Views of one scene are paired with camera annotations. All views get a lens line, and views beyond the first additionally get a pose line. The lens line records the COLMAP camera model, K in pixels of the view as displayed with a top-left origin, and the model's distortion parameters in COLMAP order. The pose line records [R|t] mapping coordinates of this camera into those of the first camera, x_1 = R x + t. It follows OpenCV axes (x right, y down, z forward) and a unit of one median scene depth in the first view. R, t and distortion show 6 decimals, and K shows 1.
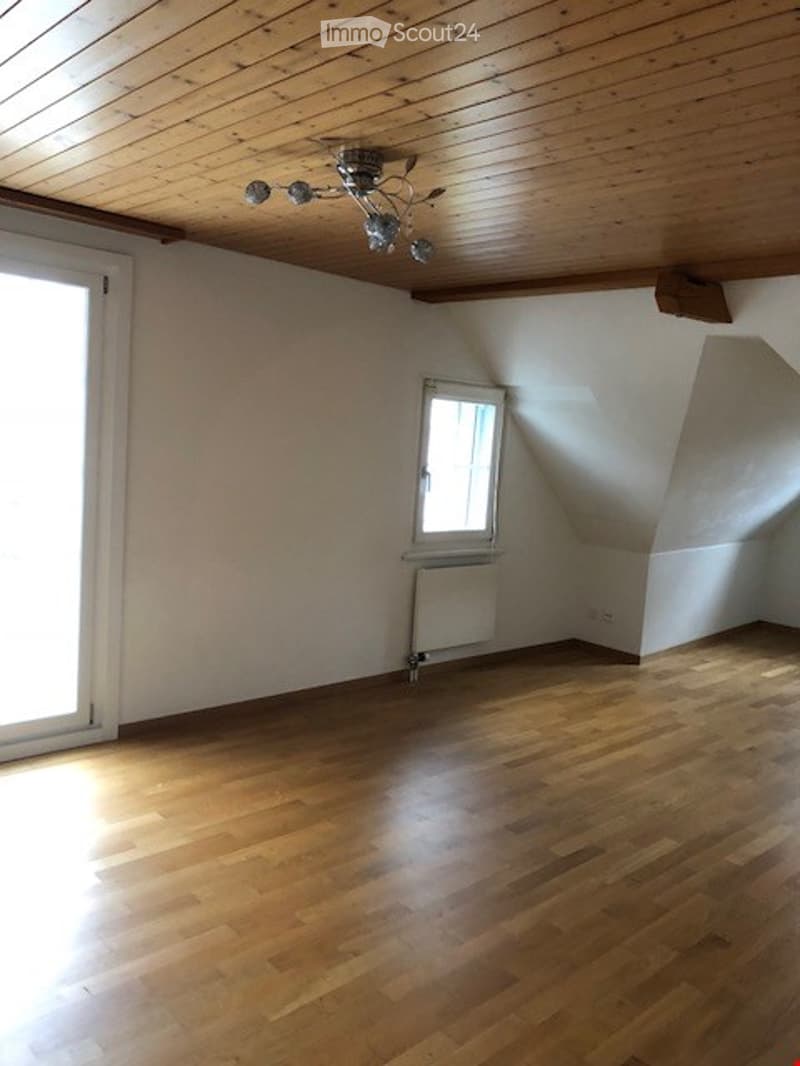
lens RADIAL K [[870.1, 0, 397.2], [0, 870.1, 516.7], [0, 0, 1]] dist [0.065603, -0.107698]
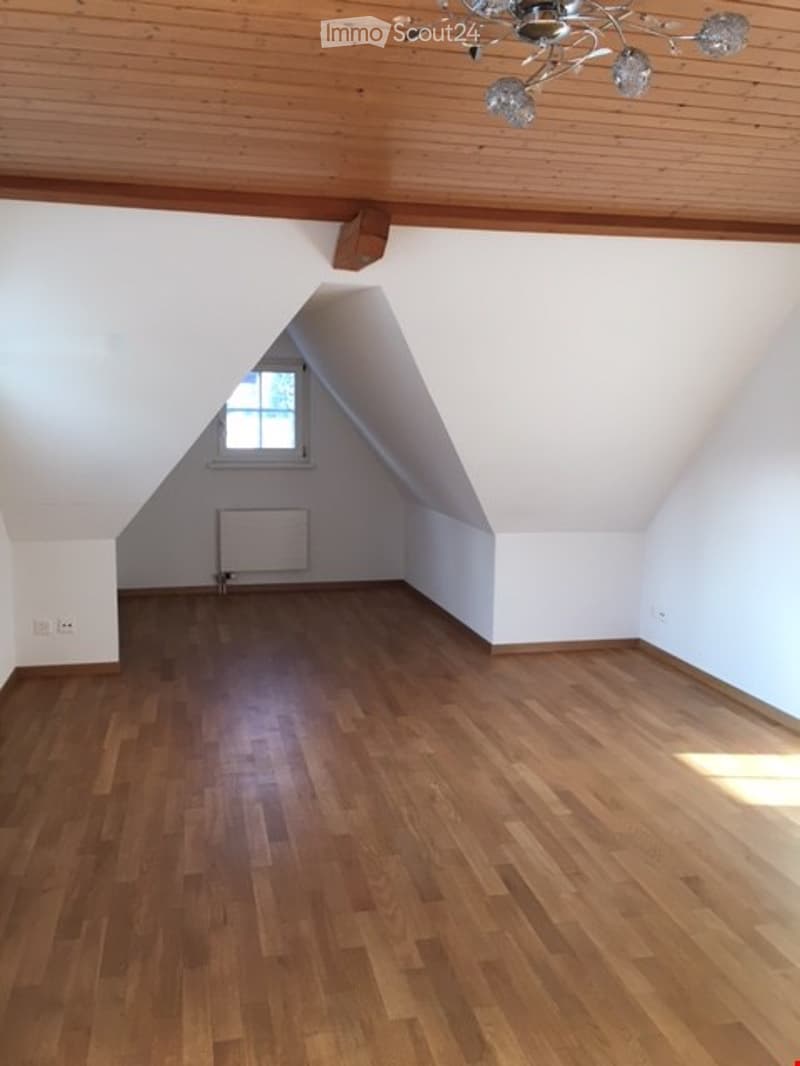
lens RADIAL K [[897.9, 0, 400.7], [0, 897.9, 523.4], [0, 0, 1]] dist [0.062809, -0.127778]
pose [[0.499199, -0.167008, 0.850240, -0.345052], [0.107145, 0.985616, 0.130691, -0.062358], [-0.859837, 0.025859, 0.509913, 0.382710]]
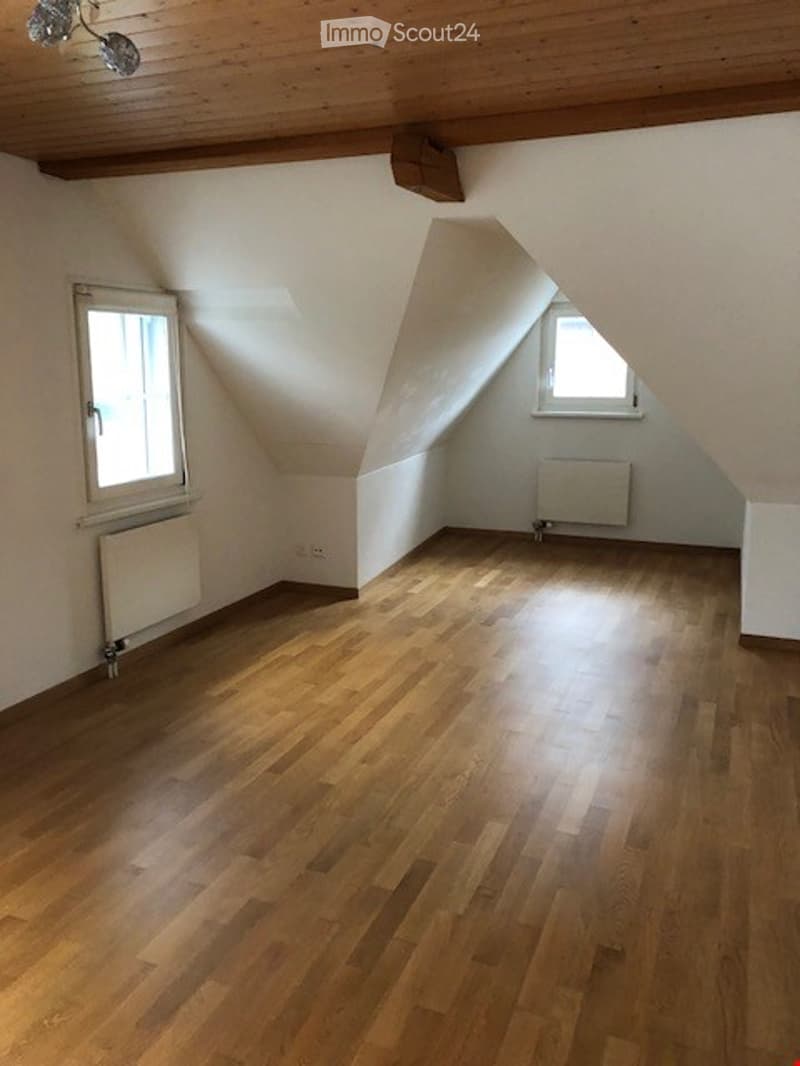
lens RADIAL K [[870.1, 0, 397.2], [0, 870.1, 516.7], [0, 0, 1]] dist [0.065603, -0.107698]
pose [[0.905531, -0.140555, 0.400322, -0.045865], [0.101728, 0.987937, 0.116760, -0.020535], [-0.411903, -0.065006, 0.908906, 0.187762]]
